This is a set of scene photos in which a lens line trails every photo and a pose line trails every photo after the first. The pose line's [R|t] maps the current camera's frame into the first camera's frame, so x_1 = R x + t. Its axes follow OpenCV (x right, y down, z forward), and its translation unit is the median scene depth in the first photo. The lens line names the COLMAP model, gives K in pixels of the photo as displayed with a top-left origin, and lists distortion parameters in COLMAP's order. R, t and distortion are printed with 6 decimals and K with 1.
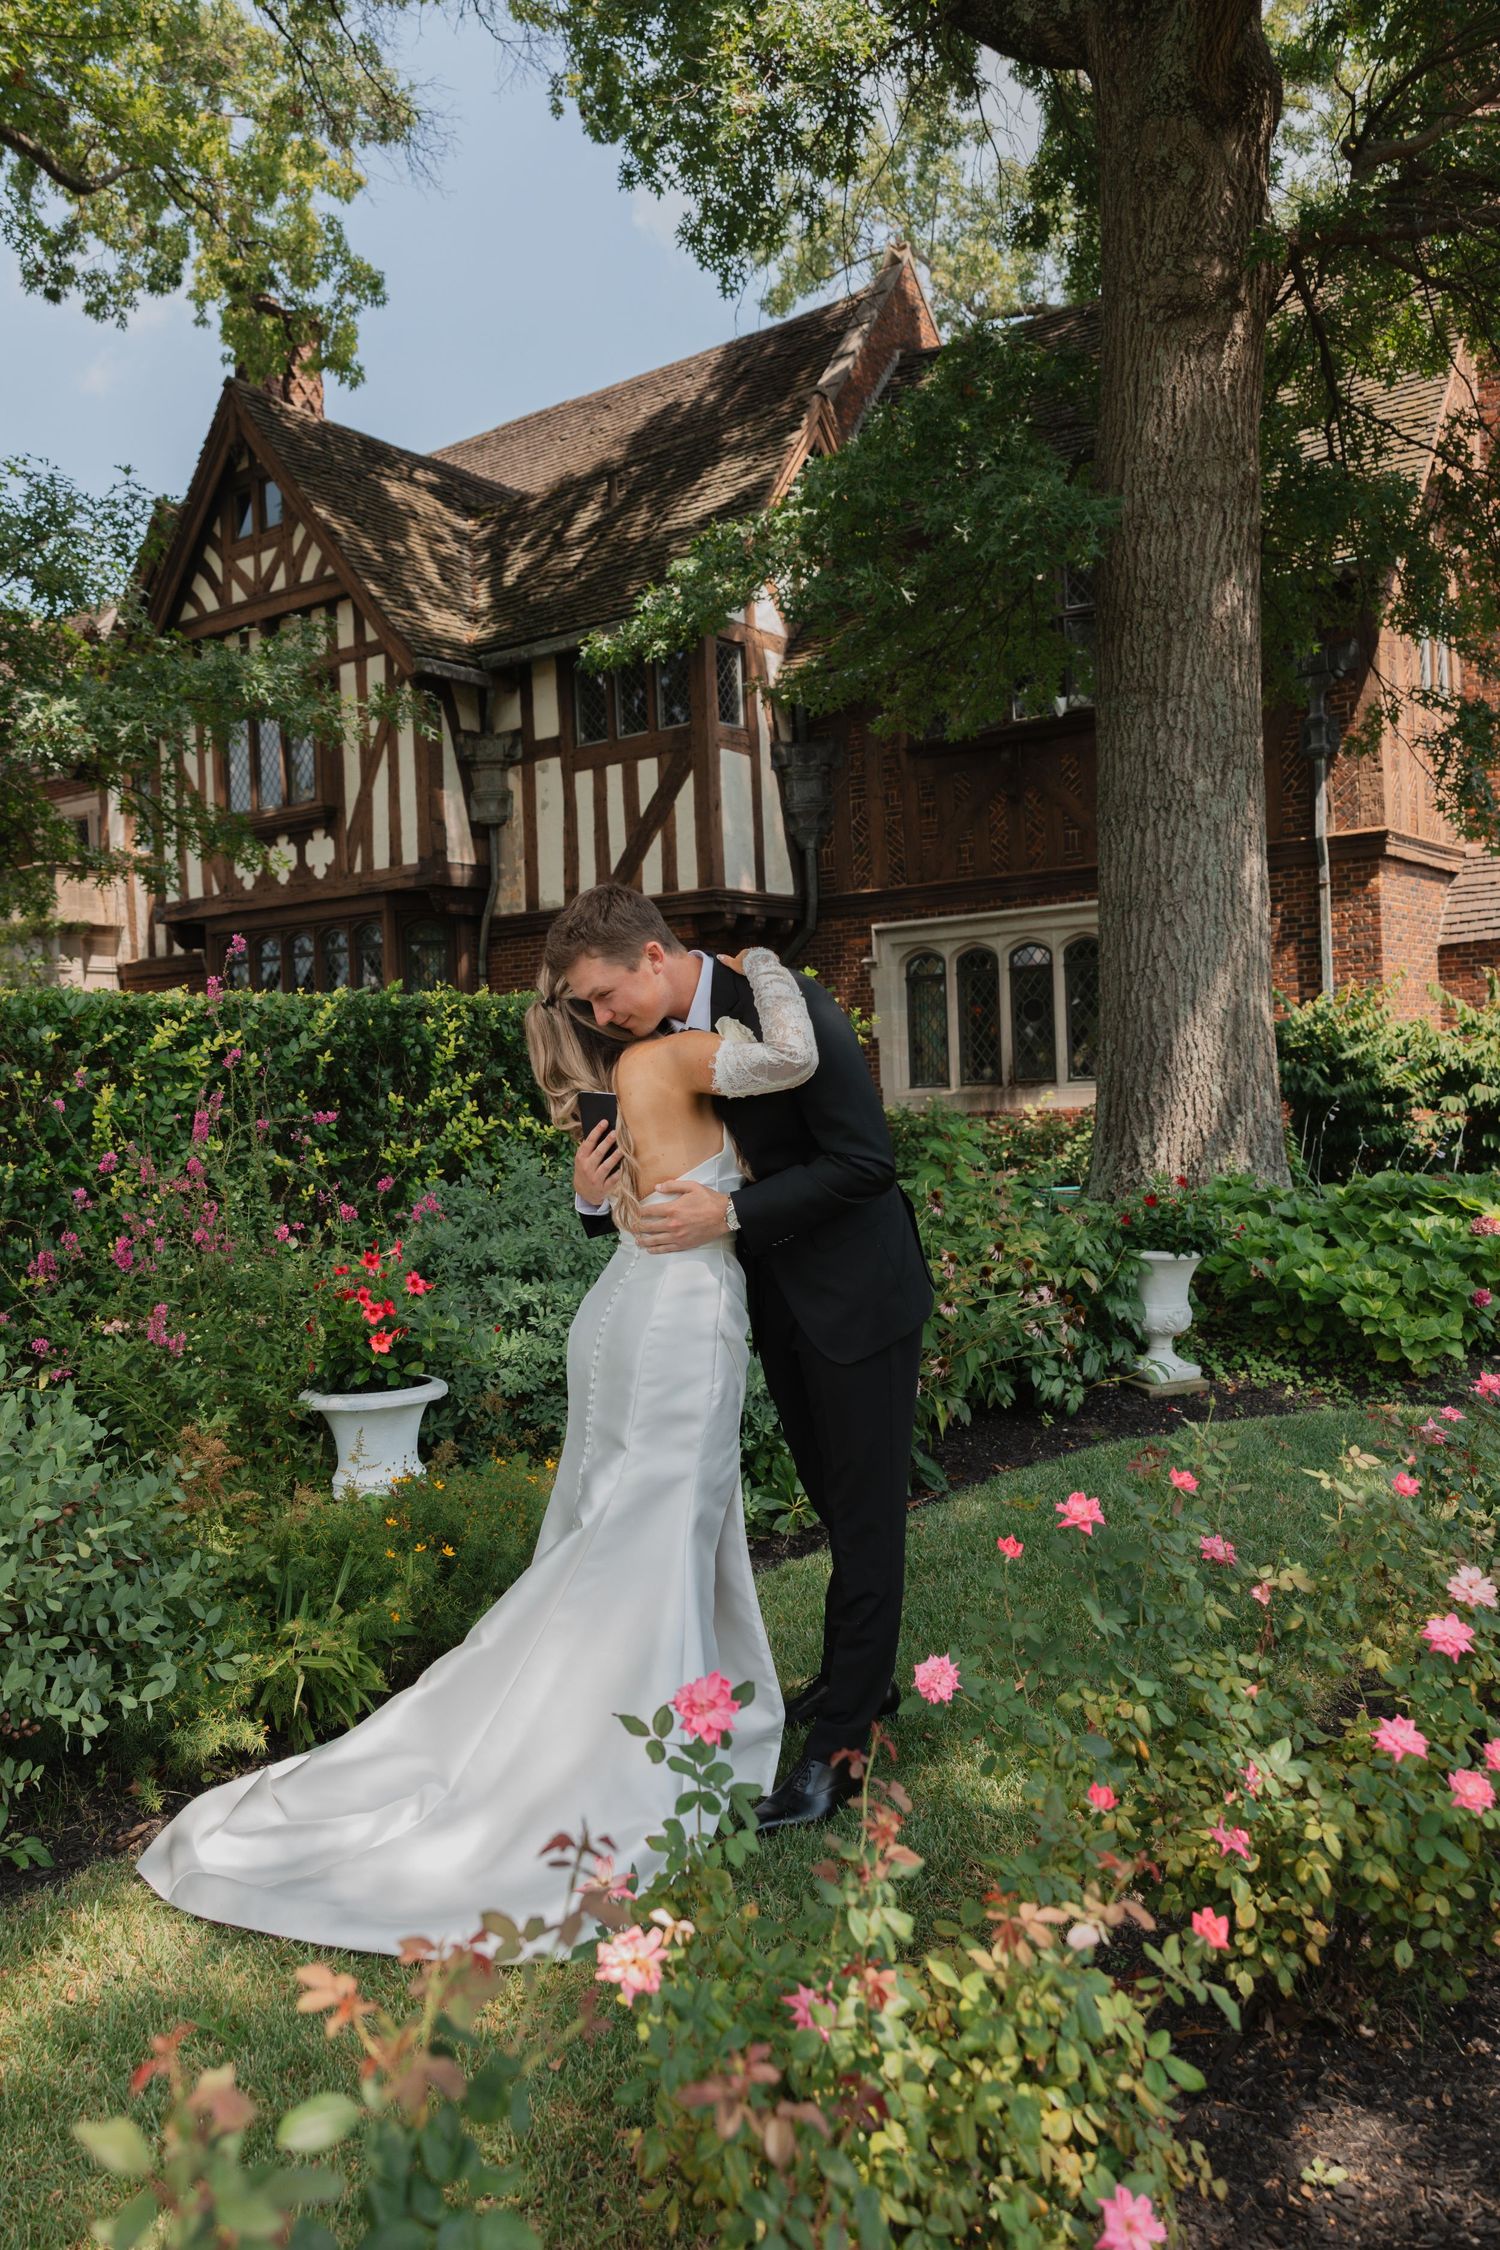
lens RADIAL K [[1682.6, 0, 750.0], [0, 1682.6, 1125.0], [0, 0, 1]] dist [0.008168, -0.017183]
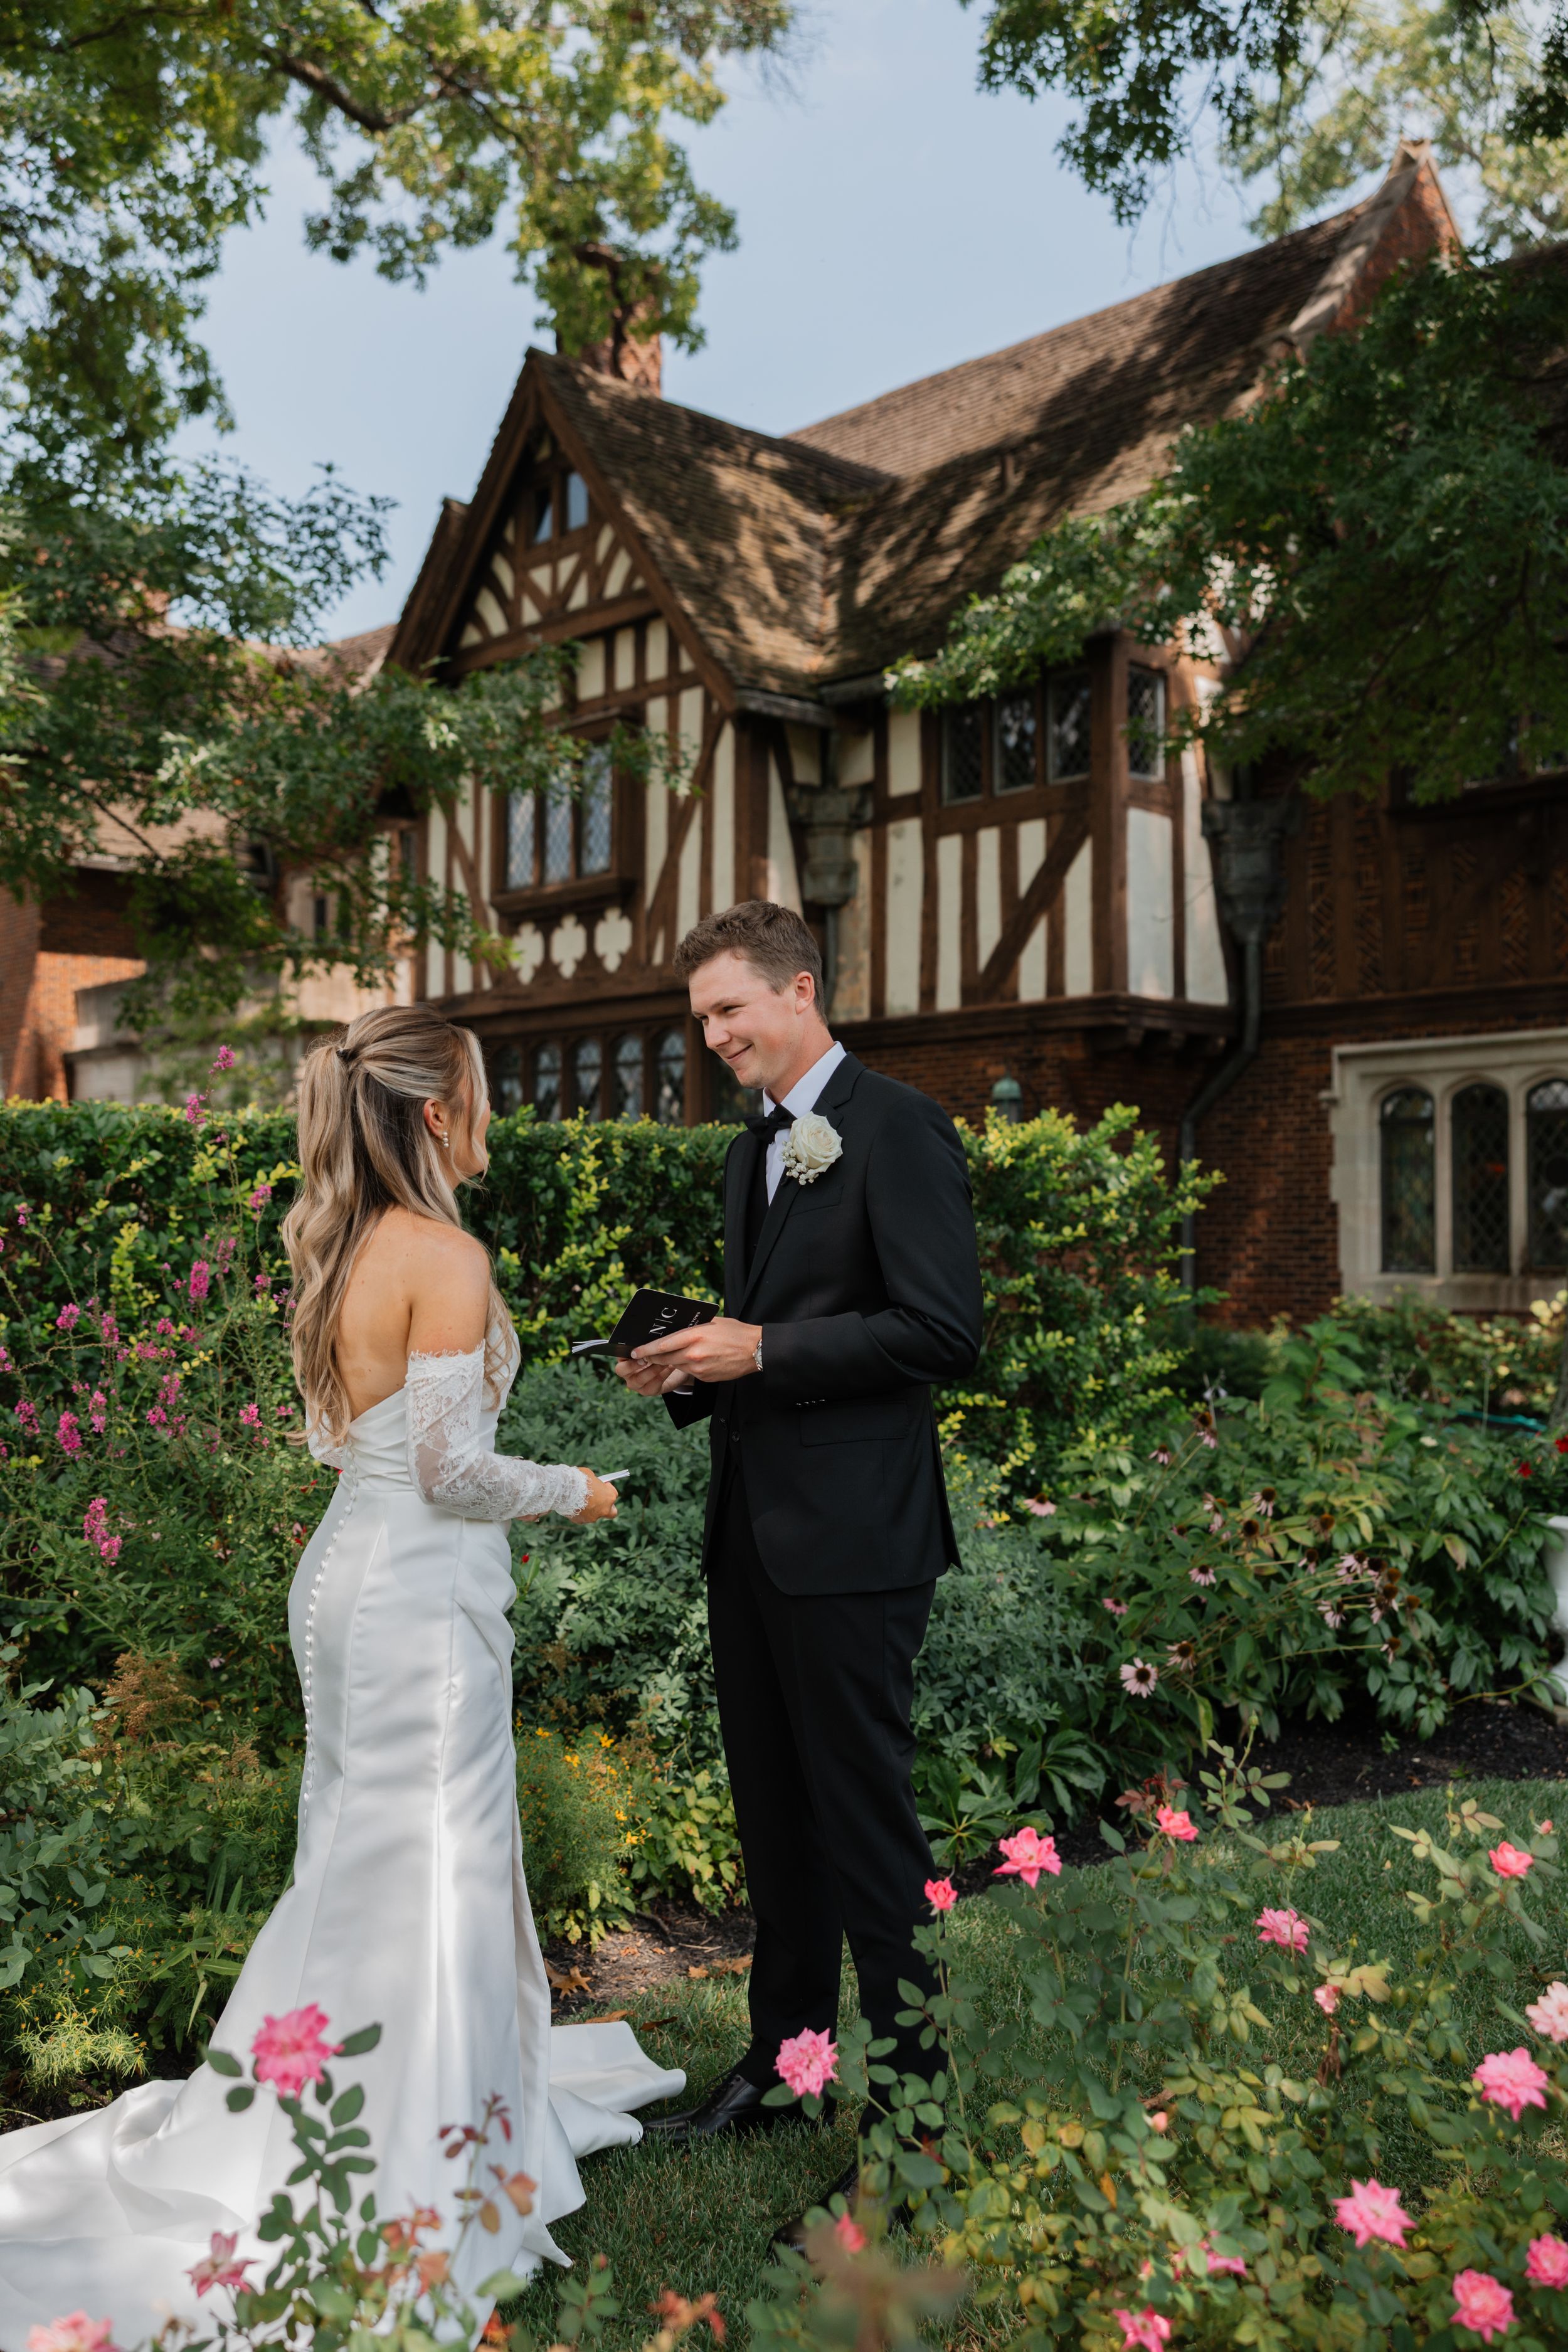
lens RADIAL K [[2248.5, 0, 784.0], [0, 2248.5, 1176.0], [0, 0, 1]] dist [-0.005818, 0.019254]
pose [[0.980953, 0.036148, -0.190853, 0.026513], [-0.046882, 0.997544, -0.052029, -0.001057], [0.188504, 0.059986, 0.980239, -0.000297]]
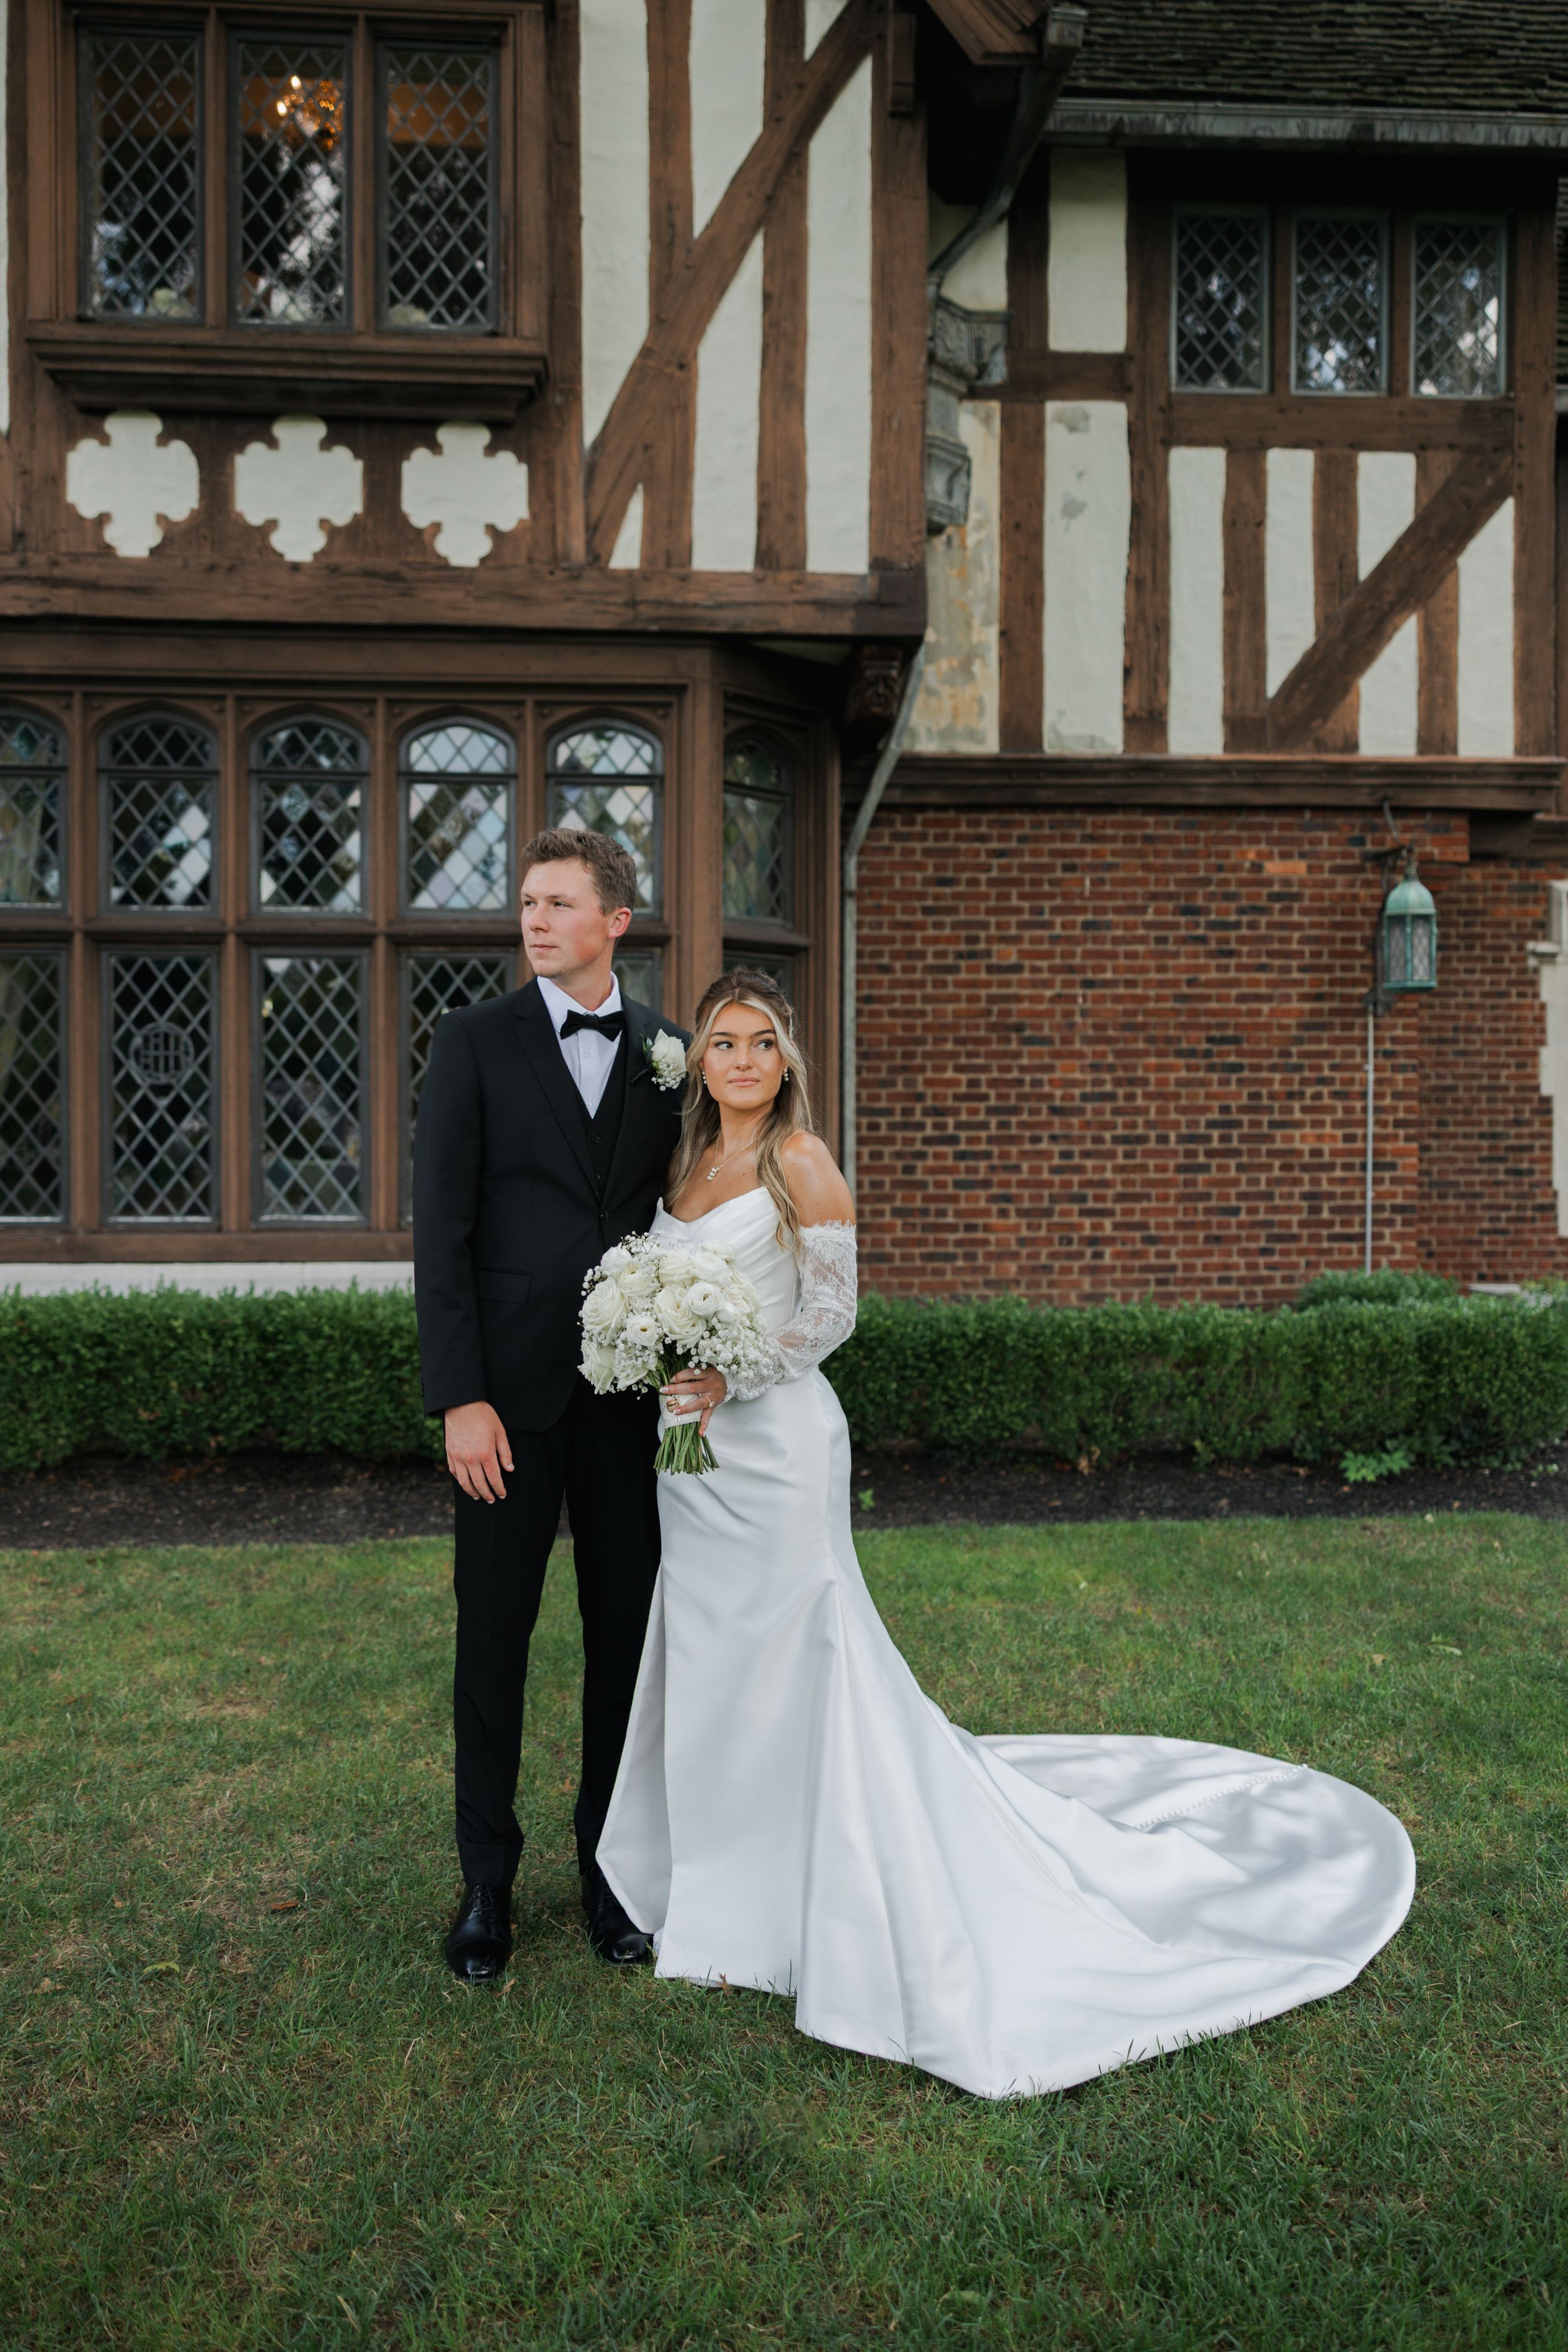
lens RADIAL K [[1900.3, 0, 783.8], [0, 1900.3, 1147.0], [0, 0, 1]] dist [0.004350, 0.005776]
pose [[0.738918, 0.026228, 0.673285, -0.490416], [-0.005031, 0.999429, -0.033413, -0.013873], [-0.673776, 0.021302, 0.738628, 0.698912]]
